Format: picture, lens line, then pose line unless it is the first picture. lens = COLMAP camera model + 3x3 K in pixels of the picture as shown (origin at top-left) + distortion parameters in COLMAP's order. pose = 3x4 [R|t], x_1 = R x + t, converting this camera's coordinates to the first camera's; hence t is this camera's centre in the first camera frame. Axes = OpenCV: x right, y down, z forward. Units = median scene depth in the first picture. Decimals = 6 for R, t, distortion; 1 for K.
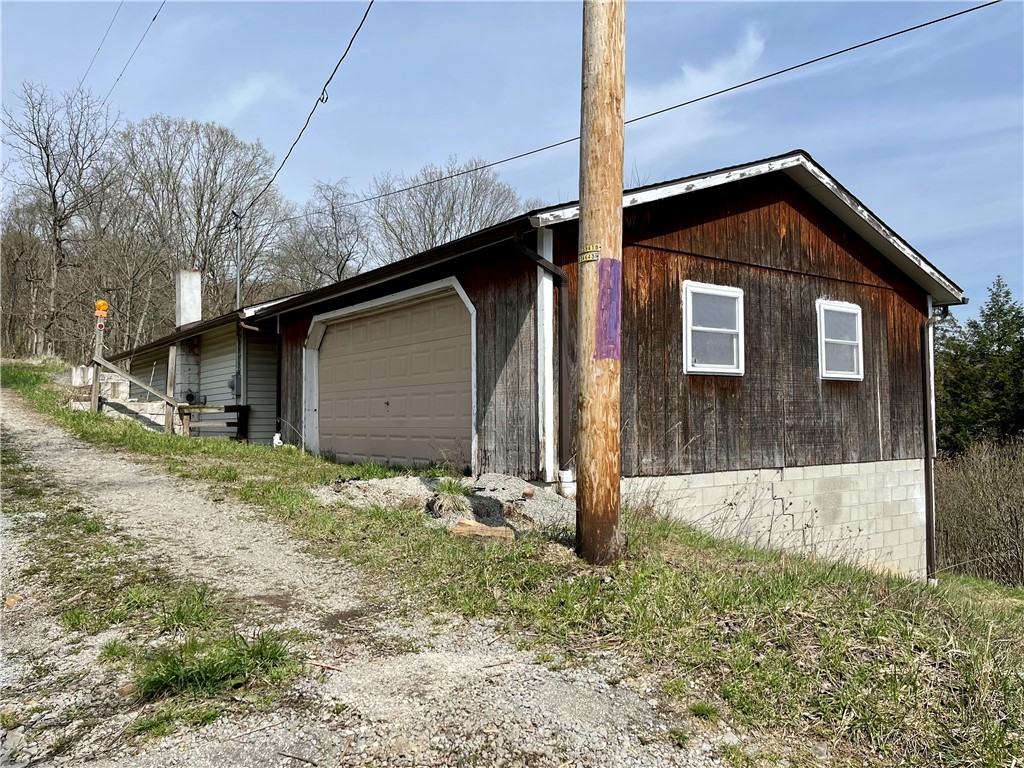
lens RADIAL K [[782.2, 0, 526.5], [0, 782.2, 386.1], [0, 0, 1]] dist [0.027069, -0.002986]
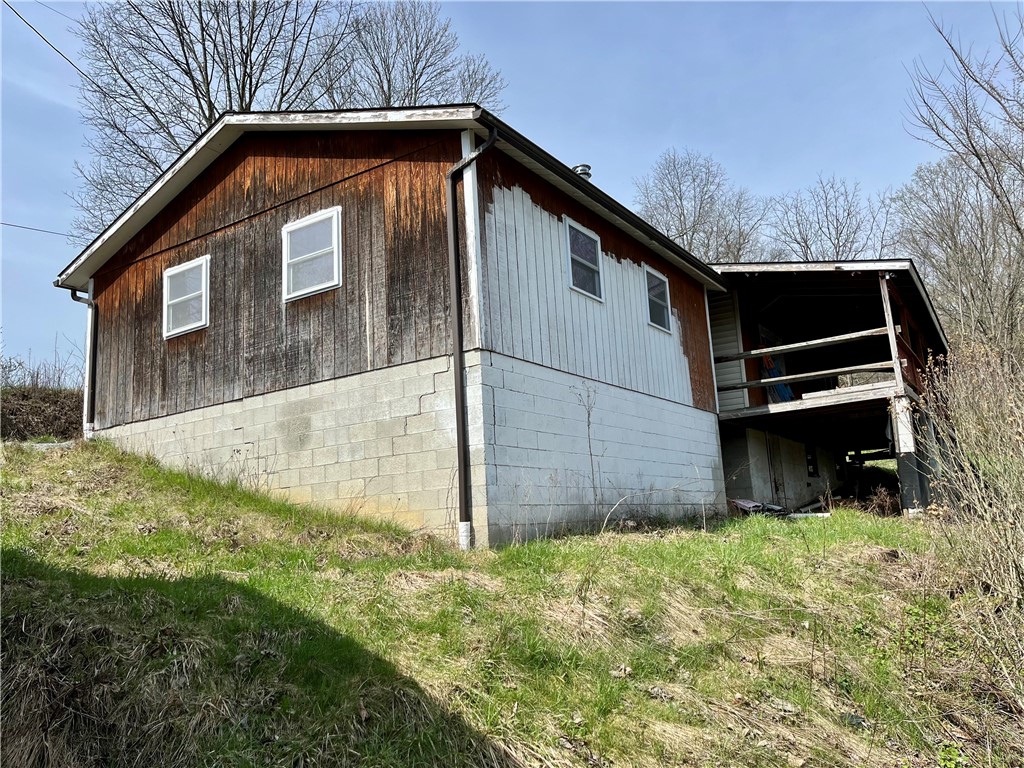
lens RADIAL K [[782.2, 0, 526.5], [0, 782.2, 386.1], [0, 0, 1]] dist [0.027069, -0.002986]
pose [[0.348423, -0.186455, -0.918605, 1.382386], [0.094390, 0.982013, -0.163524, 0.285468], [0.932573, -0.029732, 0.359756, 0.948263]]
